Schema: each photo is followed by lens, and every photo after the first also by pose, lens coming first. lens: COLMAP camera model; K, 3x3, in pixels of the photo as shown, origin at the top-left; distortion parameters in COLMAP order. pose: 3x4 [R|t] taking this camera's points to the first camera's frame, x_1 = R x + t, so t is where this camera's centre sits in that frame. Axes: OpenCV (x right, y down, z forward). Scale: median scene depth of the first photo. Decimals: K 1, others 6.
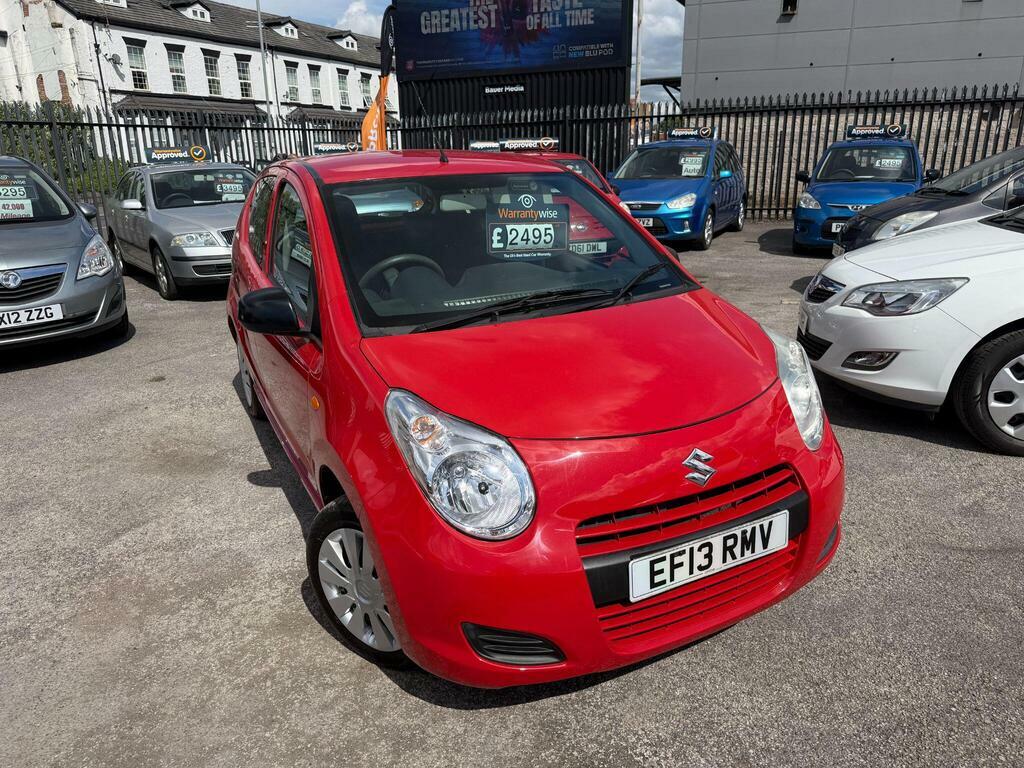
lens RADIAL K [[736.1, 0, 512.0], [0, 736.1, 384.0], [0, 0, 1]] dist [0.011173, -0.018881]
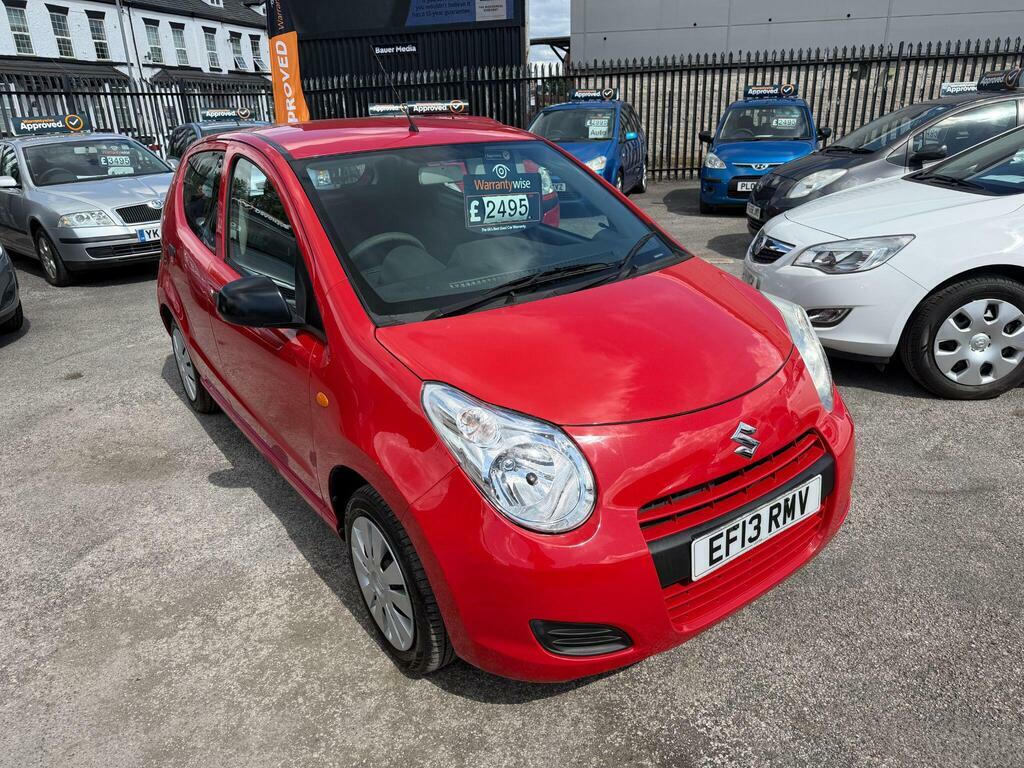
lens RADIAL K [[729.3, 0, 516.7], [0, 729.3, 393.6], [0, 0, 1]] dist [0.004868, -0.010750]
pose [[0.987657, -0.067464, 0.141358, -0.114134], [0.058710, 0.996143, 0.065215, -0.020598], [-0.145212, -0.056111, 0.987808, 0.041545]]
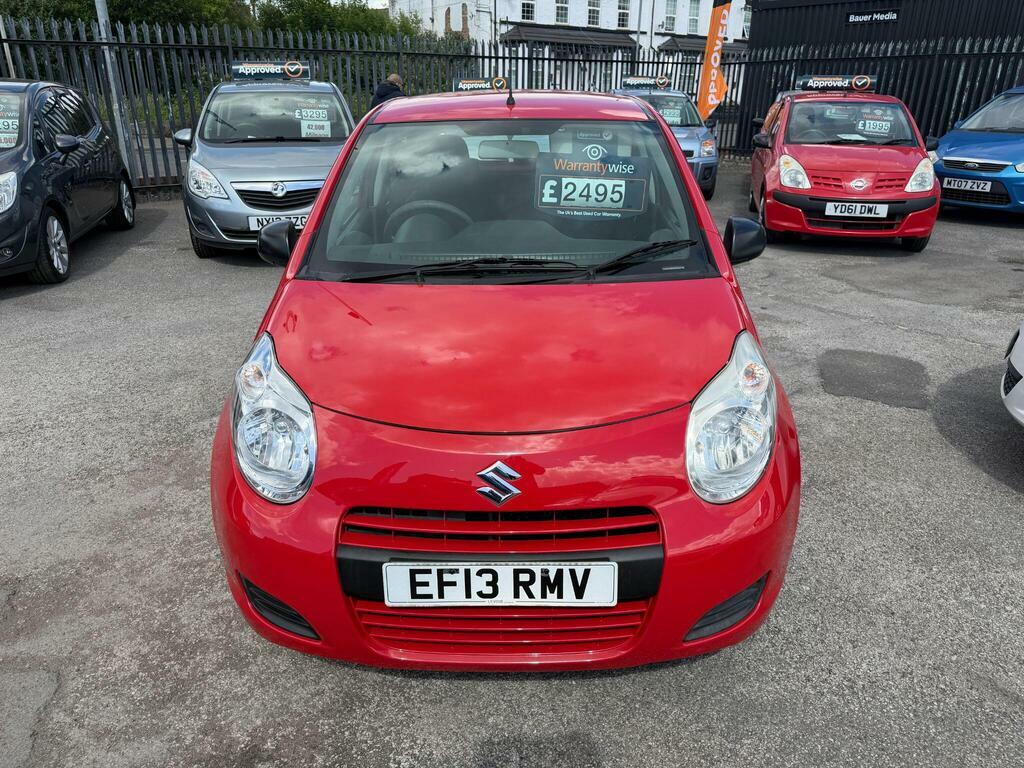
lens RADIAL K [[728.3, 0, 512.2], [0, 728.3, 391.3], [0, 0, 1]] dist [0.004222, -0.011622]
pose [[0.885502, 0.202667, -0.418106, 0.362589], [-0.162824, 0.978147, 0.129291, -0.063323], [0.435172, -0.046409, 0.899151, 0.149237]]
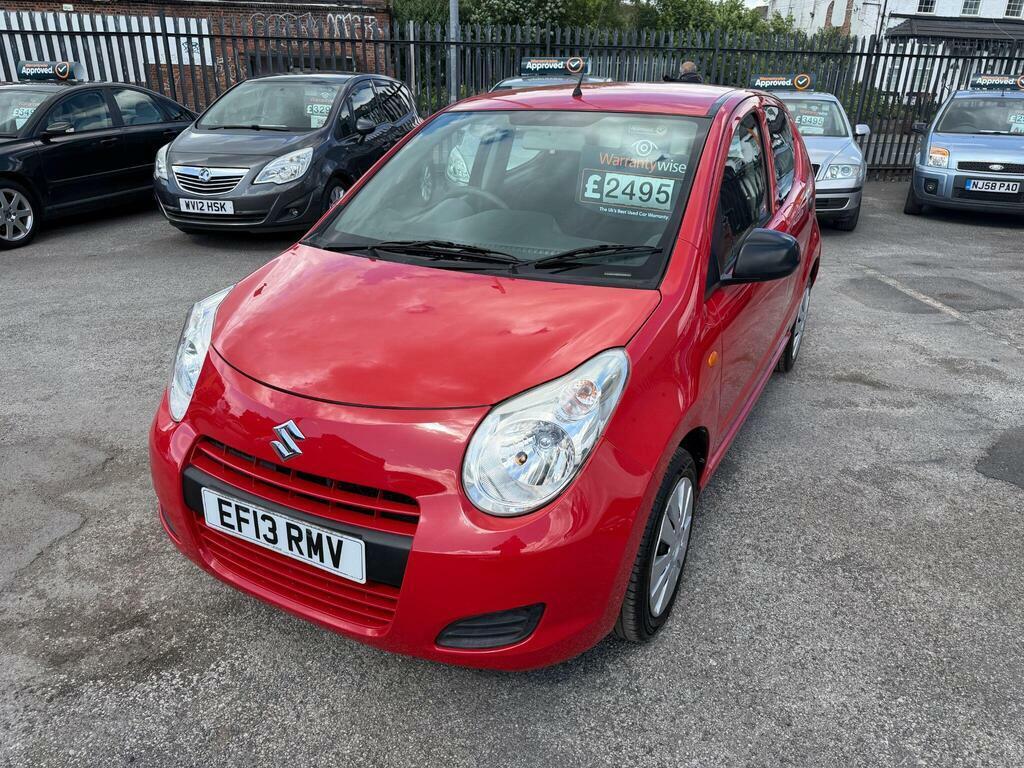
lens RADIAL K [[728.3, 0, 512.2], [0, 728.3, 391.3], [0, 0, 1]] dist [0.004222, -0.011622]
pose [[0.576957, 0.346913, -0.739440, 0.645360], [-0.271965, 0.935253, 0.226576, -0.137744], [0.770166, 0.070377, 0.633949, 0.381854]]
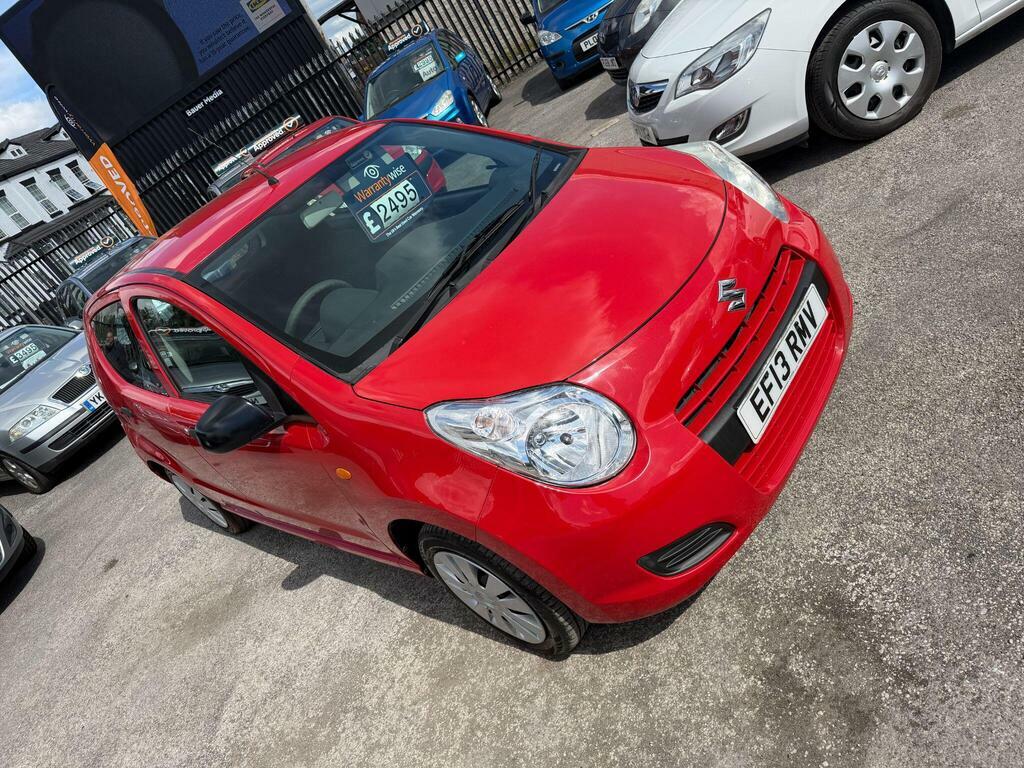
lens RADIAL K [[728.3, 0, 512.2], [0, 728.3, 391.3], [0, 0, 1]] dist [0.004222, -0.011622]
pose [[0.810148, -0.572933, 0.124131, -0.109967], [0.558020, 0.818572, 0.136214, -0.048316], [-0.179651, -0.041086, 0.982872, 0.049738]]
